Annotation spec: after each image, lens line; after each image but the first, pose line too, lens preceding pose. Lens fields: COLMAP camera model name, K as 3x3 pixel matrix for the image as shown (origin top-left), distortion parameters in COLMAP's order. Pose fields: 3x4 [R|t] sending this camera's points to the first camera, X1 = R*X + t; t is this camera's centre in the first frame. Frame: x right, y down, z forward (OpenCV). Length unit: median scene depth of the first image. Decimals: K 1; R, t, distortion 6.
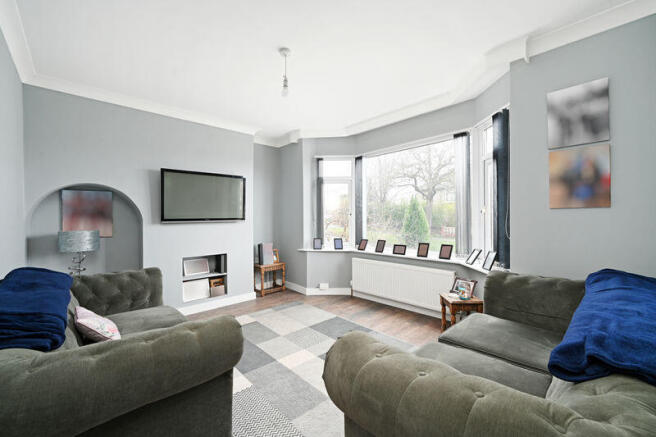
lens RADIAL K [[271.2, 0, 328.0], [0, 271.2, 218.5], [0, 0, 1]] dist [-0.000583, -0.000019]
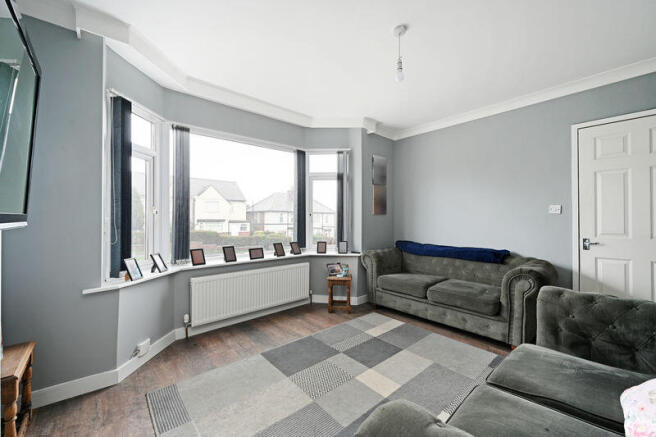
lens RADIAL K [[263.2, 0, 328.0], [0, 263.2, 218.5], [0, 0, 1]] dist [0.001165, 0.000012]
pose [[0.021027, 0.014711, 0.999671, -0.676164], [0.003471, 0.999885, -0.014787, 0.011521], [-0.999773, 0.003781, 0.020974, 0.808834]]
